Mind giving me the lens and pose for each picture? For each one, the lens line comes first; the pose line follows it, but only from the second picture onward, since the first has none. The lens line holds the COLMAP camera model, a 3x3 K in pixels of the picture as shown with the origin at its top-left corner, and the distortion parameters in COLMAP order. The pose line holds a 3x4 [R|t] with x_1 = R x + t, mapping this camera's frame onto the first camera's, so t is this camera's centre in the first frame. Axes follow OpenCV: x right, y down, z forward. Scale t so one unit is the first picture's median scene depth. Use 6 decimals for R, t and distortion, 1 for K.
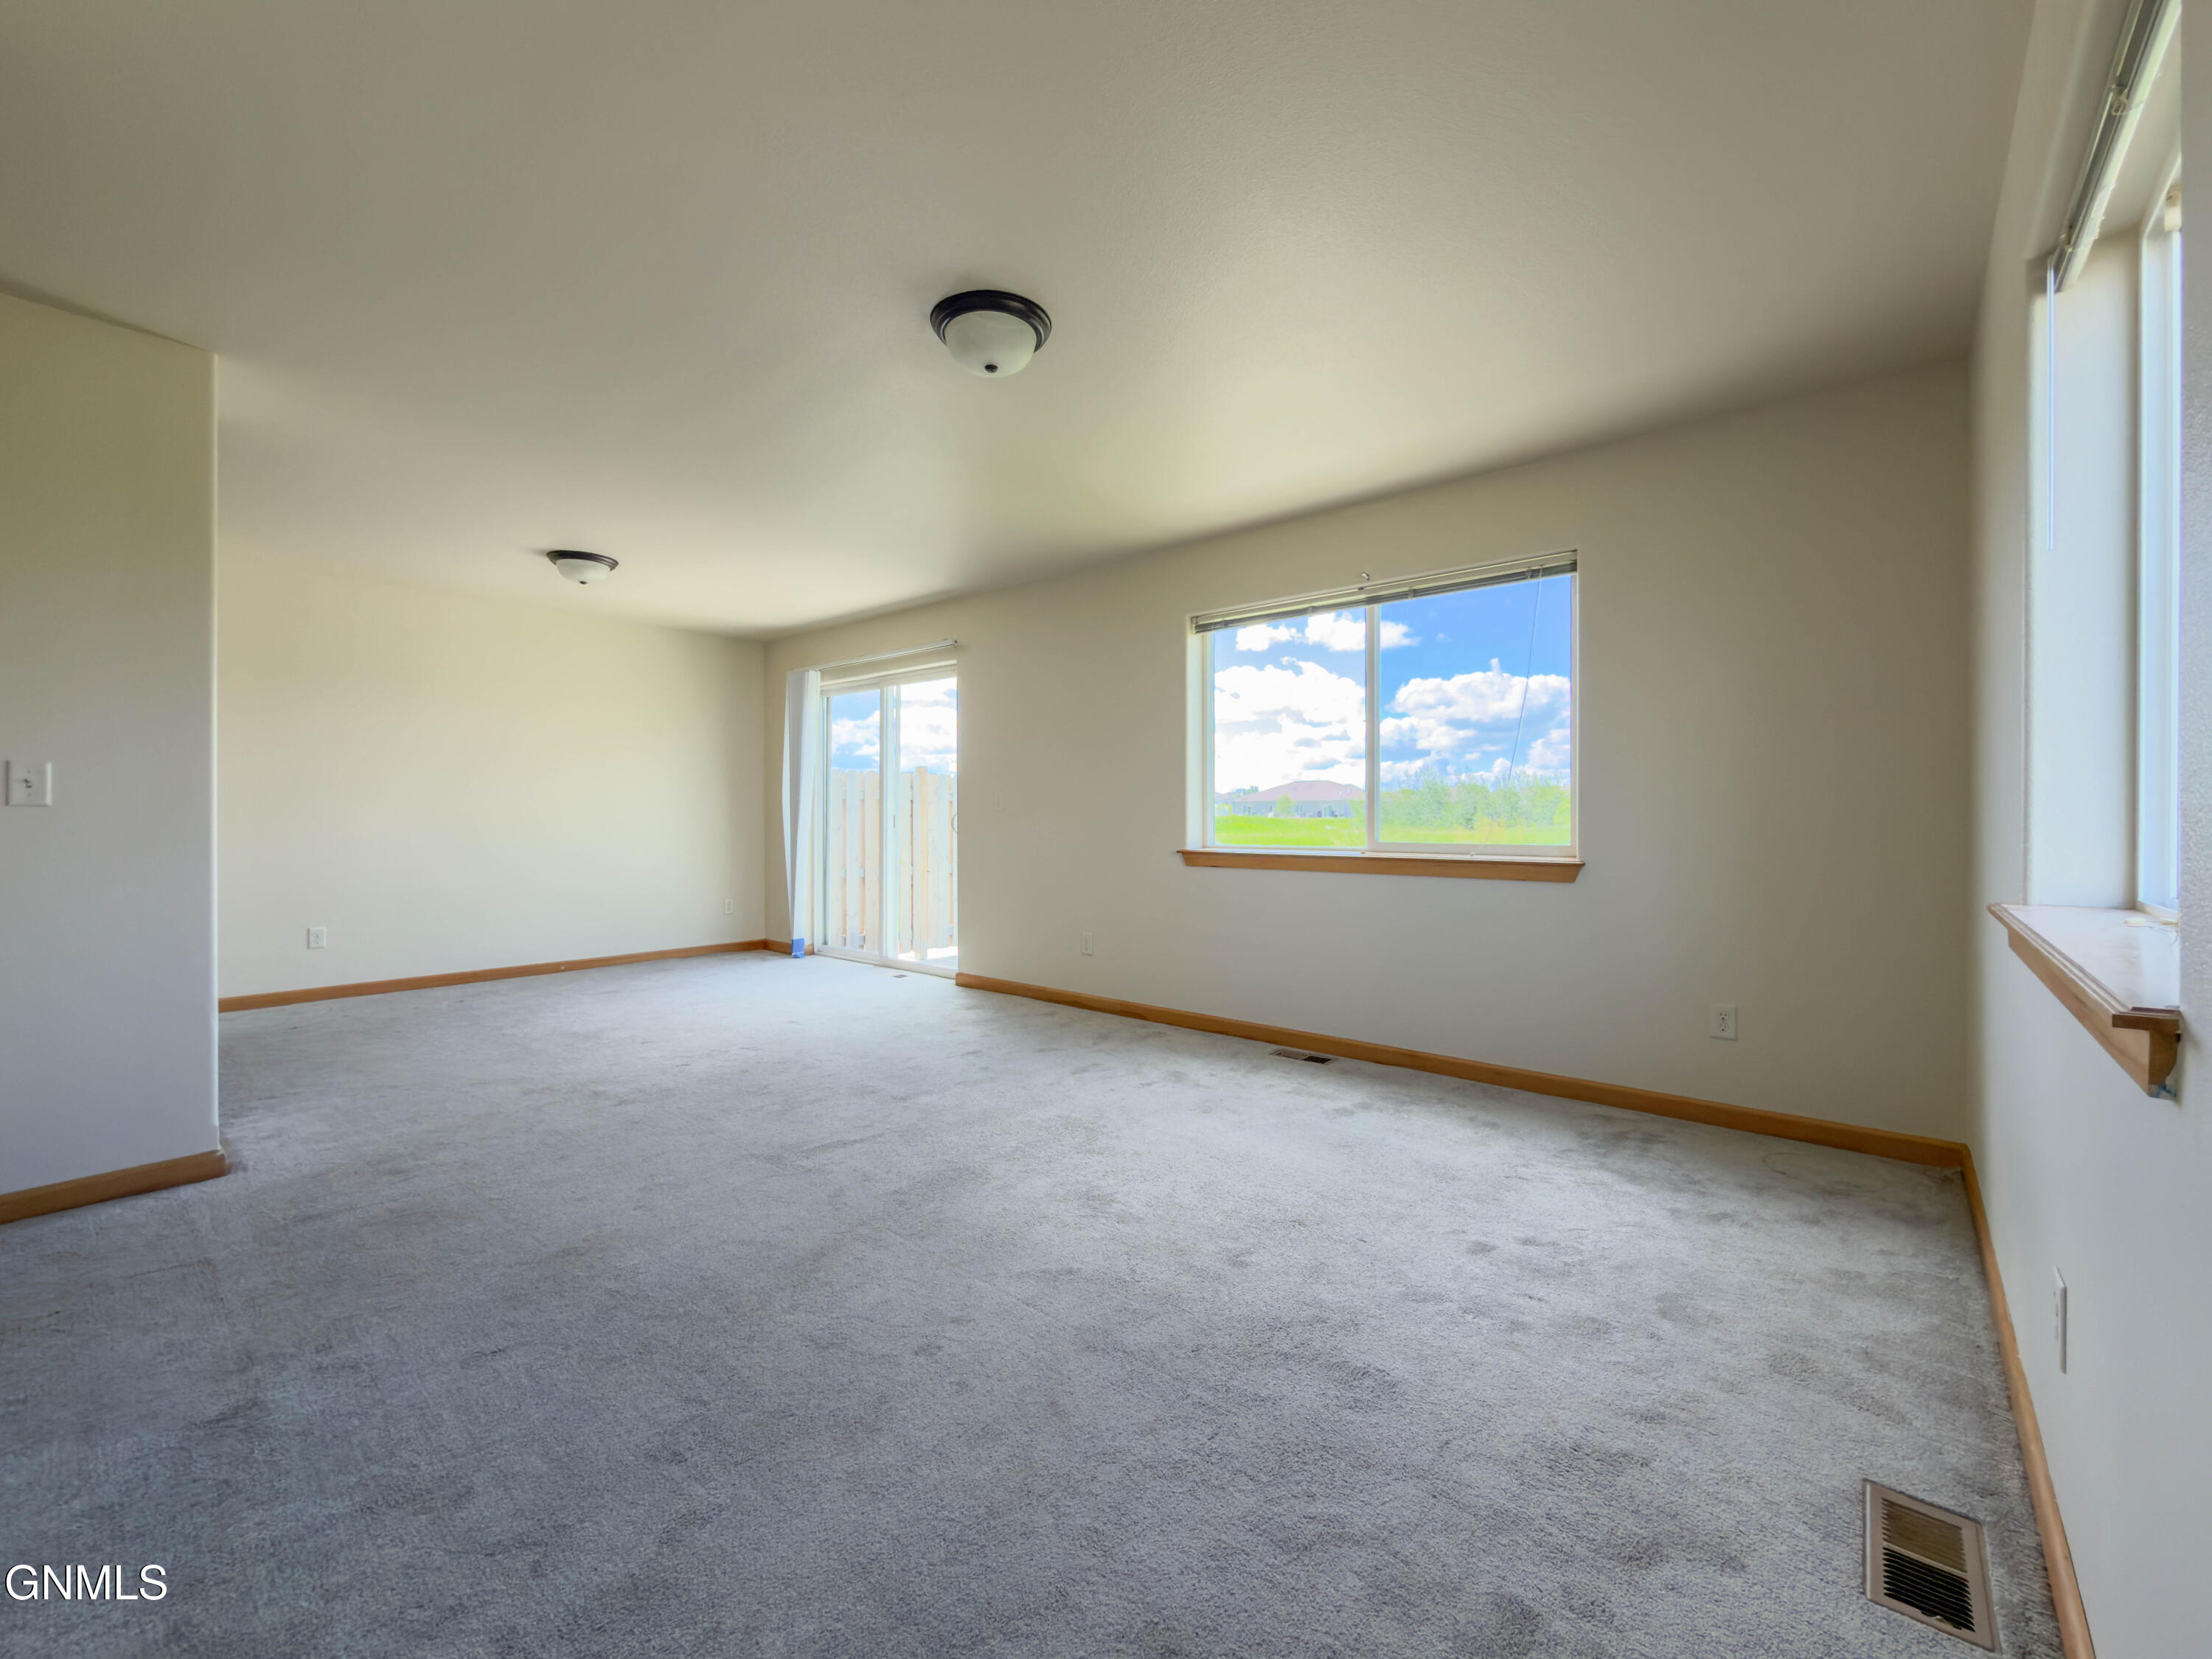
lens RADIAL K [[905.0, 0, 1121.3], [0, 905.0, 804.5], [0, 0, 1]] dist [-0.000778, -0.000381]
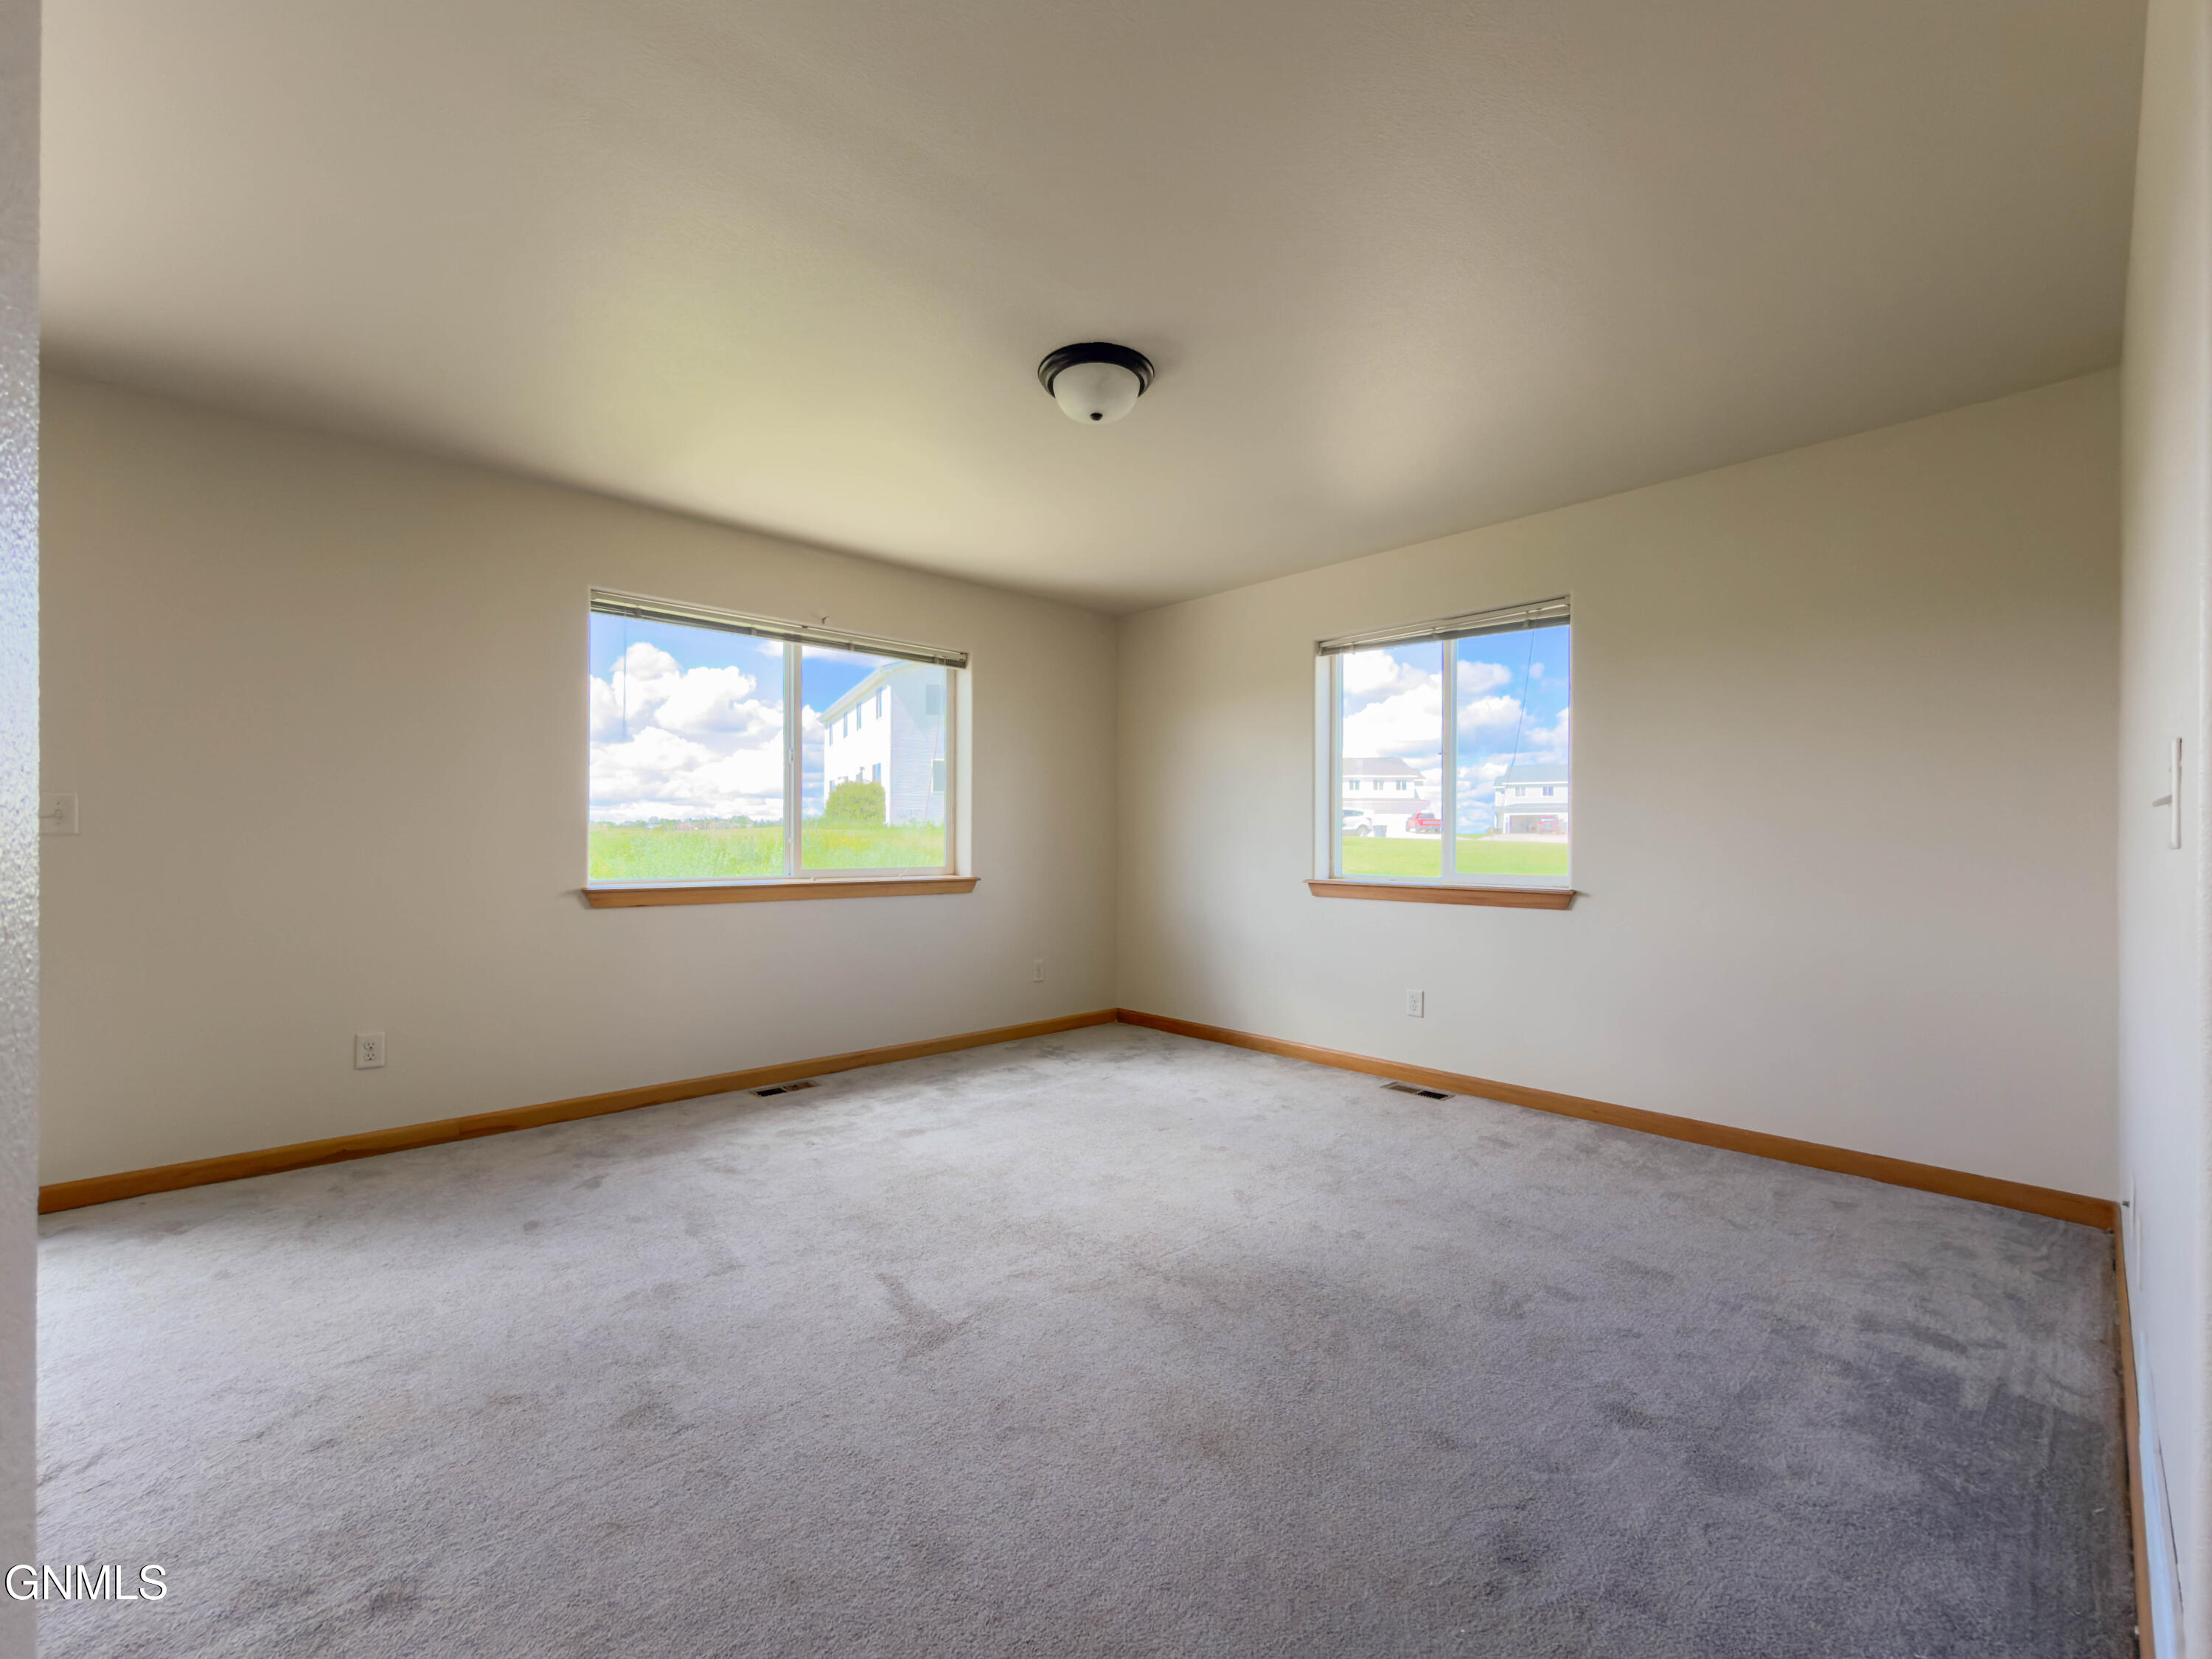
lens RADIAL K [[910.7, 0, 1106.0], [0, 910.7, 829.5], [0, 0, 1]] dist [0.001194, -0.000049]
pose [[0.119789, 0.005014, 0.992787, -0.888941], [-0.029869, 0.999553, -0.001444, -0.017273], [-0.992350, -0.029480, 0.119885, 0.634636]]
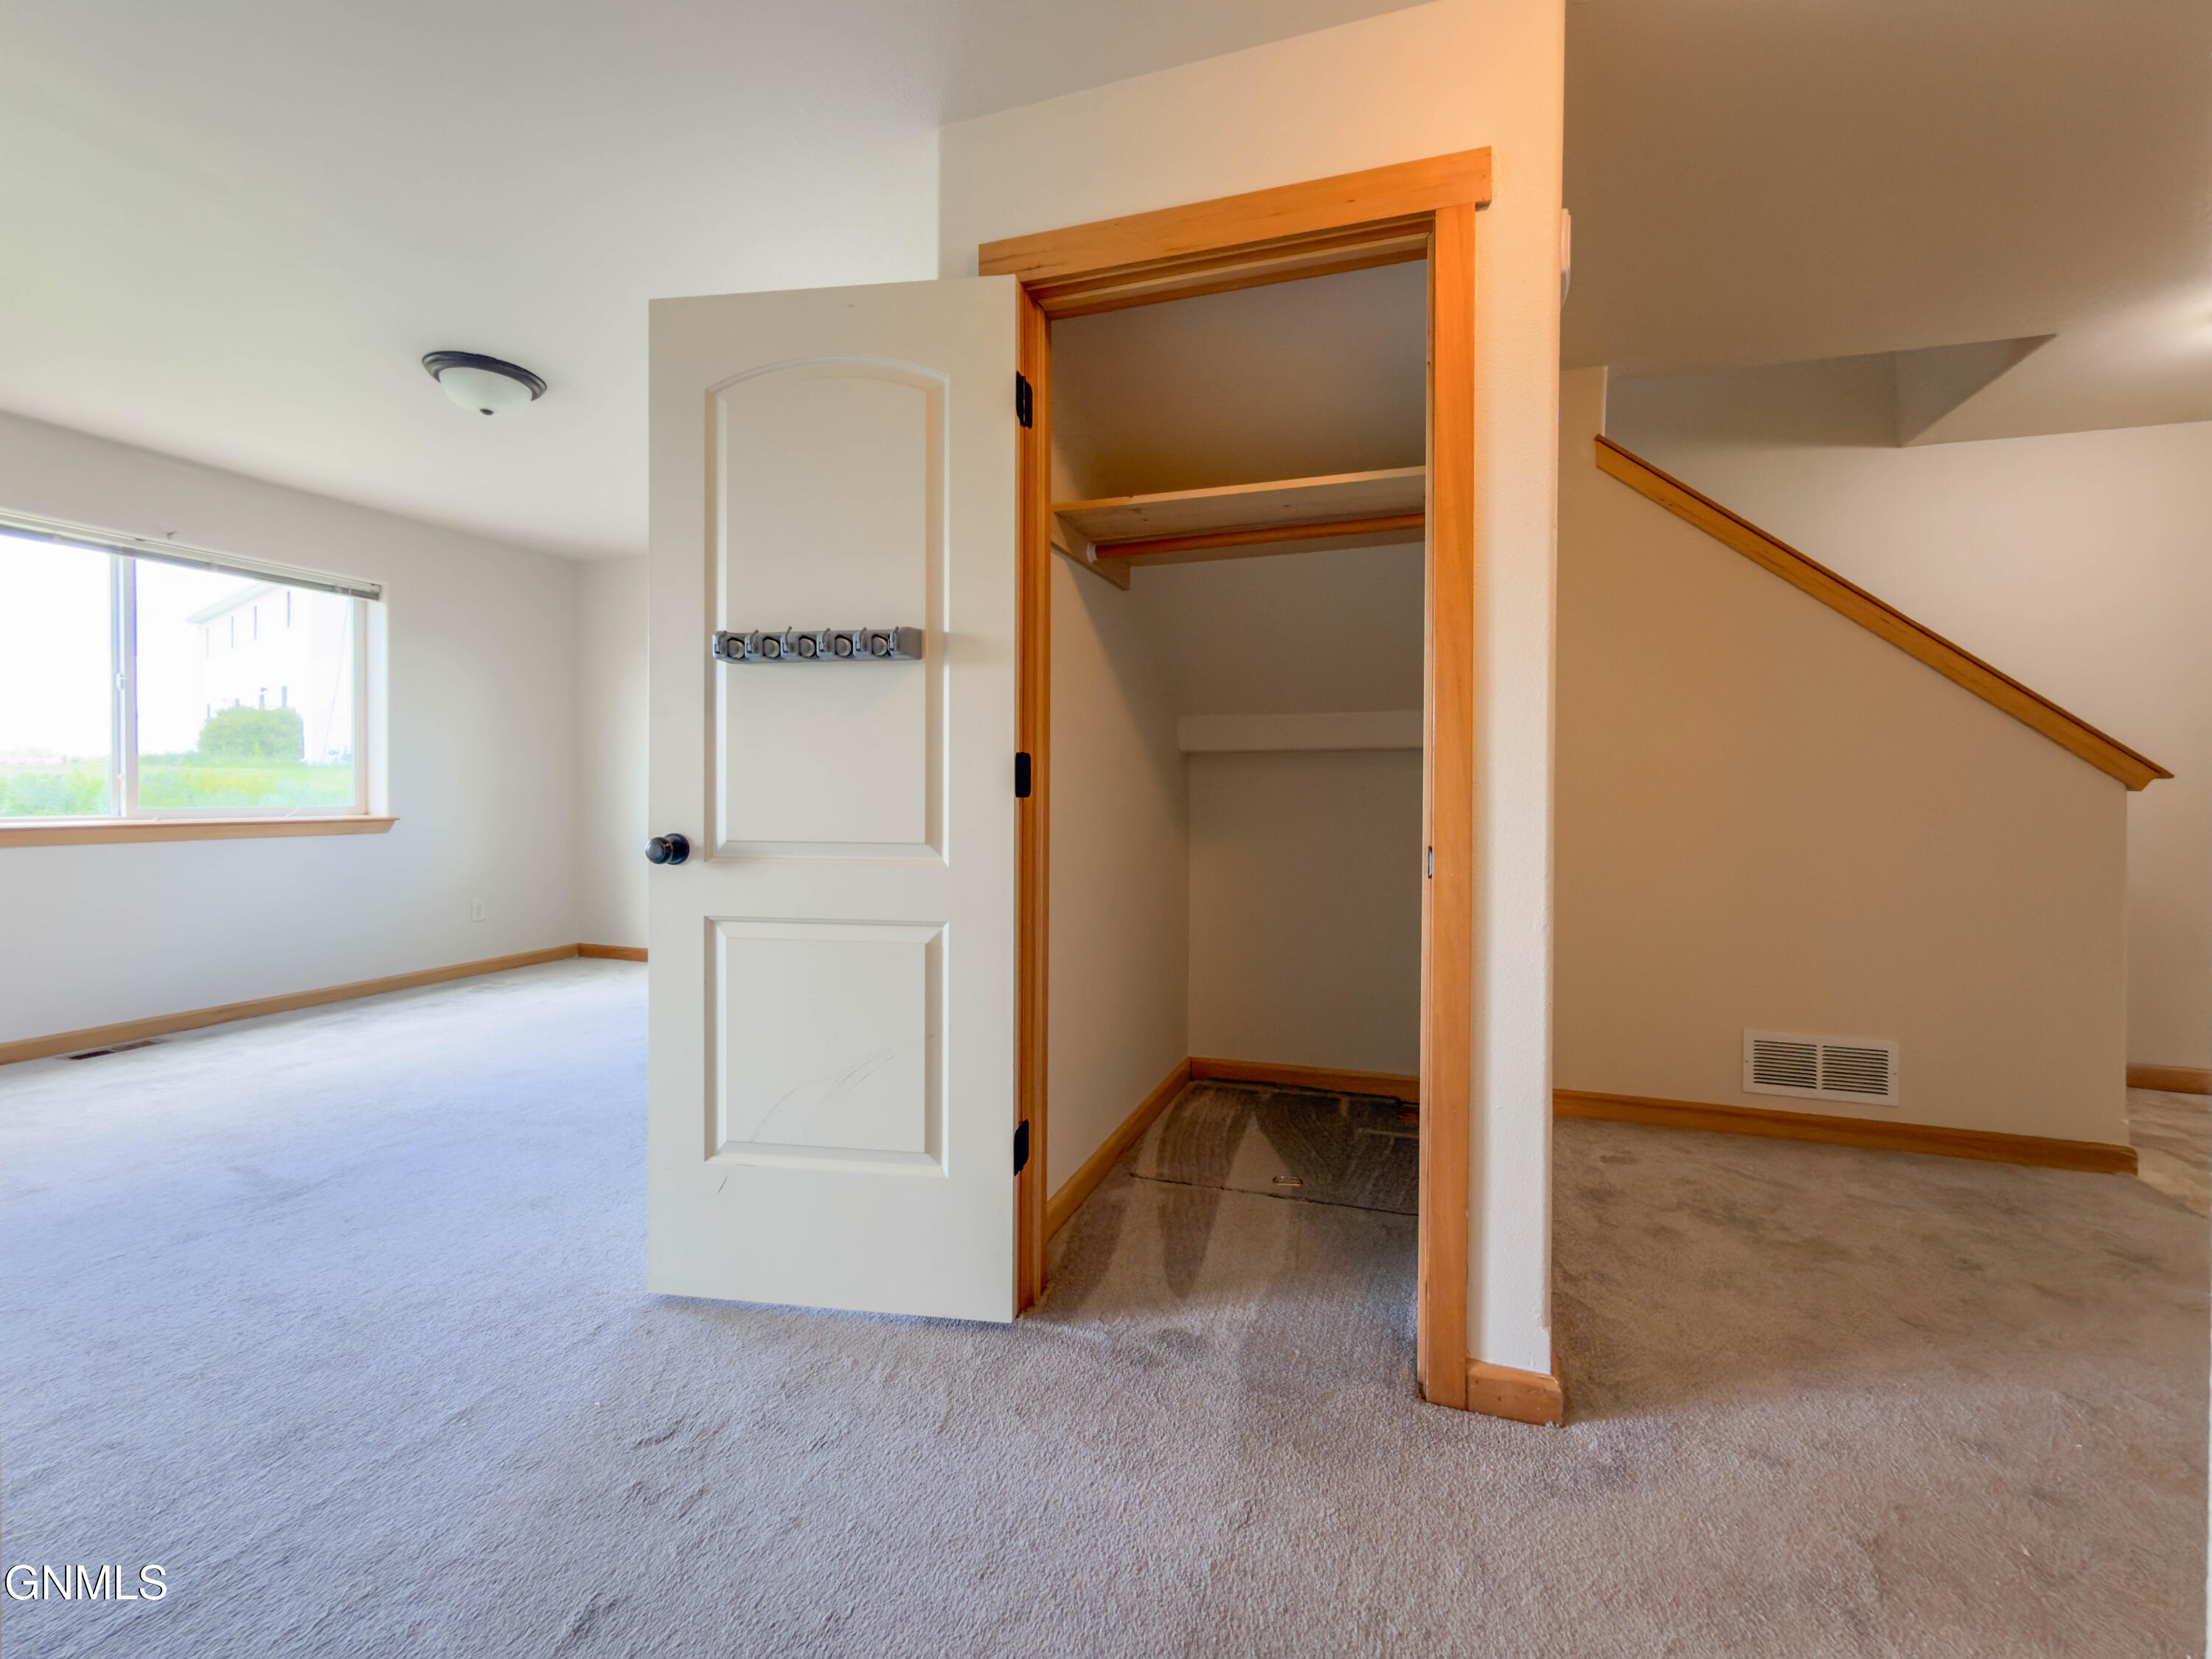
lens RADIAL K [[891.5, 0, 1143.6], [0, 891.5, 794.5], [0, 0, 1]] dist [-0.000016, -0.000463]
pose [[-0.382551, -0.016737, 0.923783, -1.195310], [-0.034302, 0.999404, 0.003902, -0.017700], [-0.923297, -0.030195, -0.382897, 0.469873]]
